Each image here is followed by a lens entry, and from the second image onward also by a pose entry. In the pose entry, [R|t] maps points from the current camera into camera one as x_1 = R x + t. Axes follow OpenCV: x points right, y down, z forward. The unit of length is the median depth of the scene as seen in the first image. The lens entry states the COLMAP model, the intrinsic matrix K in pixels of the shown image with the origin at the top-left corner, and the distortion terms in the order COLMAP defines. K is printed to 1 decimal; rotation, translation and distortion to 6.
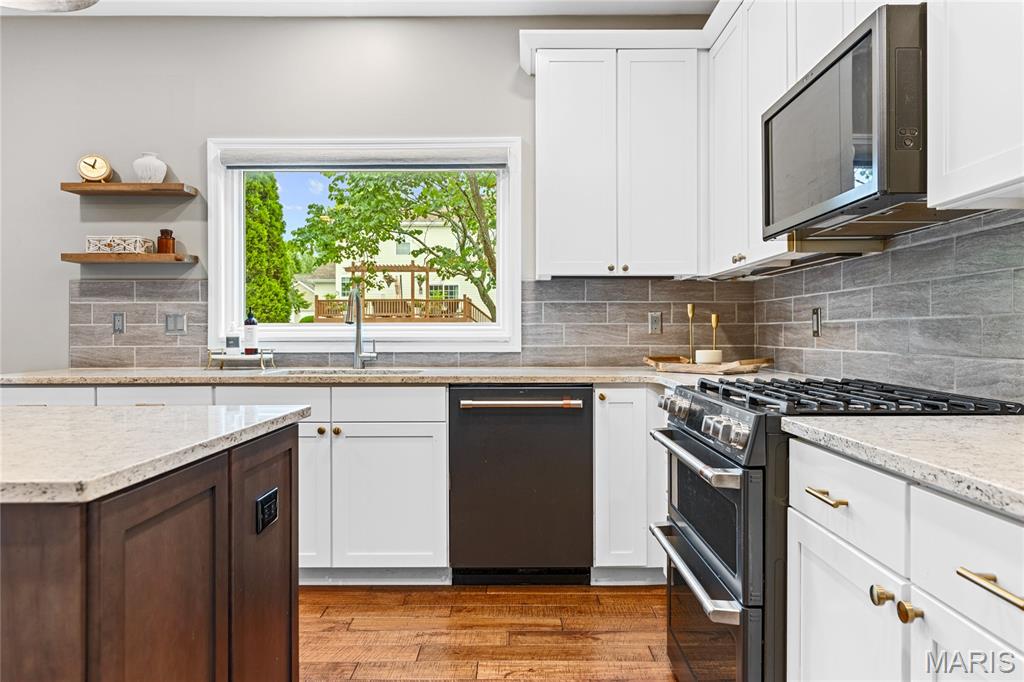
lens RADIAL K [[672.9, 0, 522.1], [0, 672.9, 332.6], [0, 0, 1]] dist [0.000760, -0.001472]
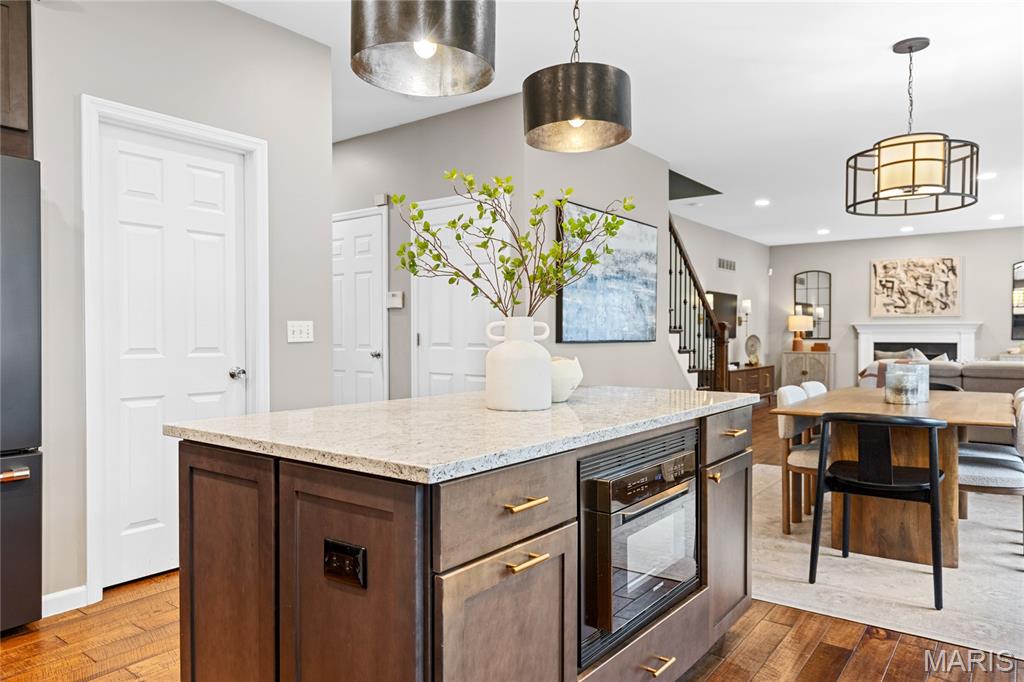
lens RADIAL K [[672.9, 0, 515.1], [0, 672.9, 346.2], [0, 0, 1]] dist [0.000760, -0.001472]
pose [[-0.603594, 0.016221, -0.797127, 0.069290], [0.006911, 0.999862, 0.015114, -0.005880], [0.797262, 0.003614, -0.603623, 0.777427]]
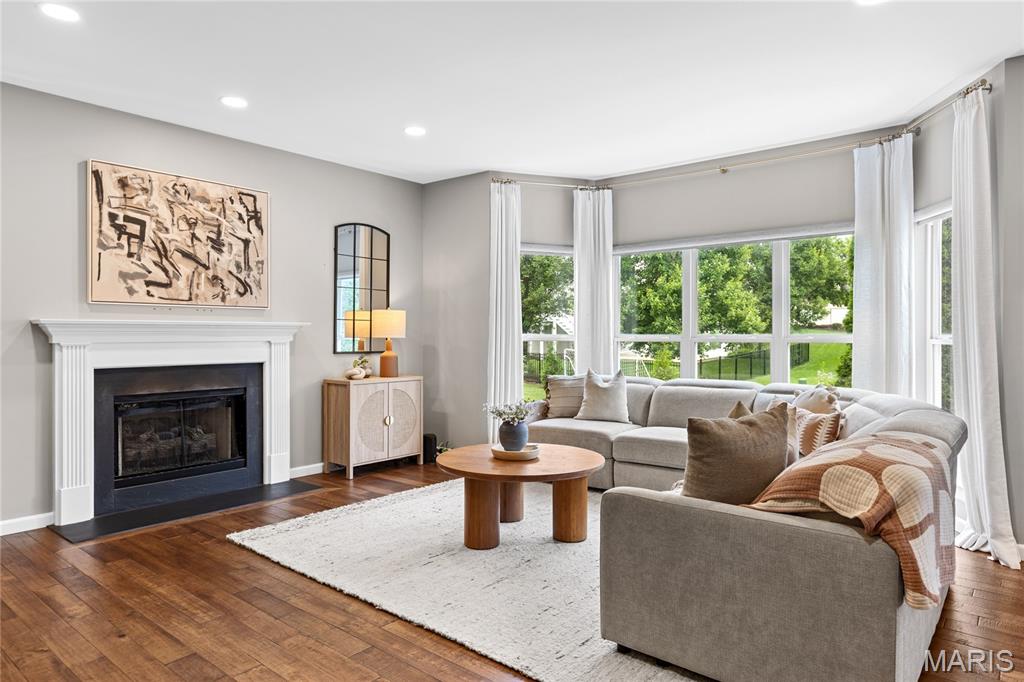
lens RADIAL K [[631.9, 0, 522.9], [0, 631.9, 332.6], [0, 0, 1]] dist [-0.009704, -0.001989]
pose [[0.786715, -0.001077, -0.617315, -2.261727], [0.004268, 0.999984, 0.003694, -0.033919], [0.617302, -0.005540, 0.786707, -0.271130]]
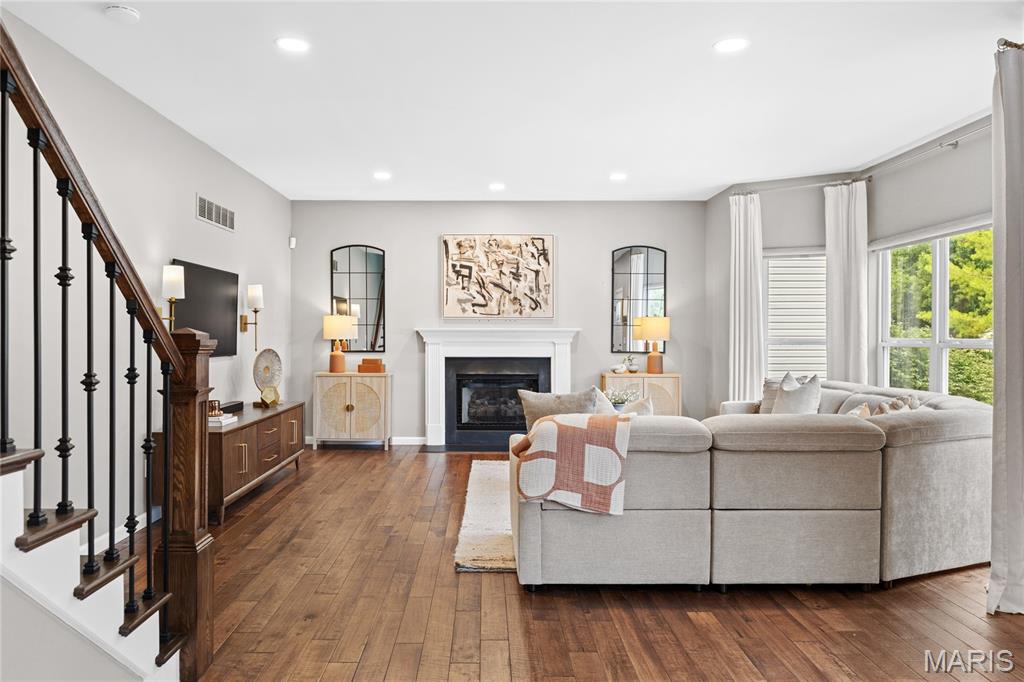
lens RADIAL K [[701.2, 0, 482.9], [0, 701.2, 332.9], [0, 0, 1]] dist [0.008699, 0.006692]
pose [[0.003375, 0.001083, -0.999994, -1.353930], [0.005777, 0.999983, 0.001103, -0.044198], [0.999978, -0.005781, 0.003369, 0.296695]]
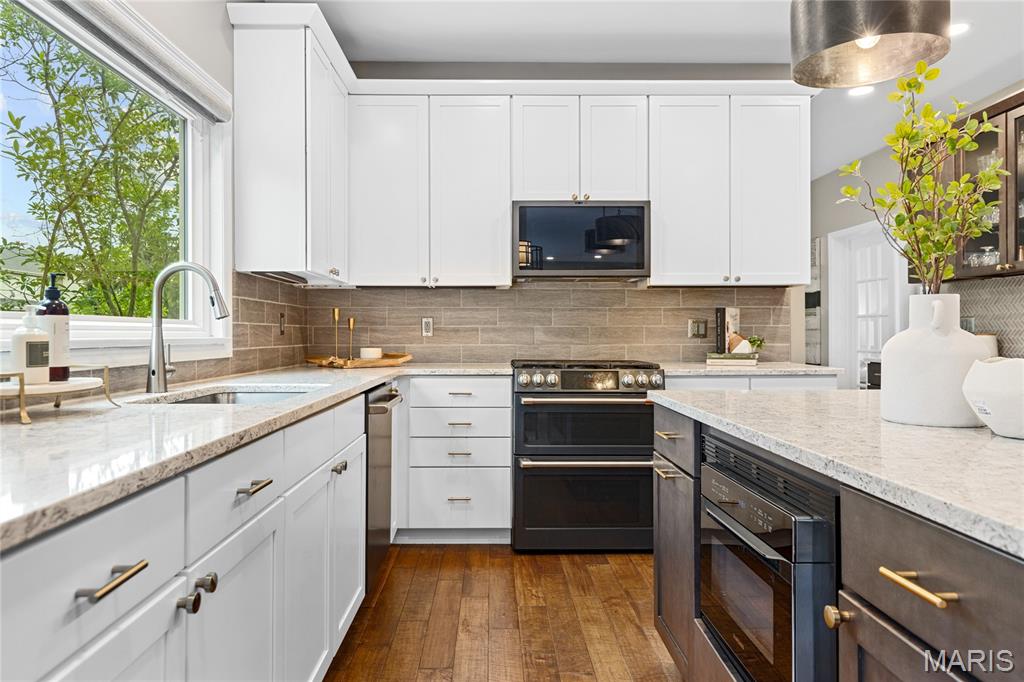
lens RADIAL K [[672.9, 0, 498.1], [0, 672.9, 336.6], [0, 0, 1]] dist [0.000760, -0.001472]
pose [[-0.014437, -0.002500, 0.999893, -0.841730], [0.000831, 0.999996, 0.002512, 0.002337], [-0.999895, 0.000867, -0.014435, 0.698626]]
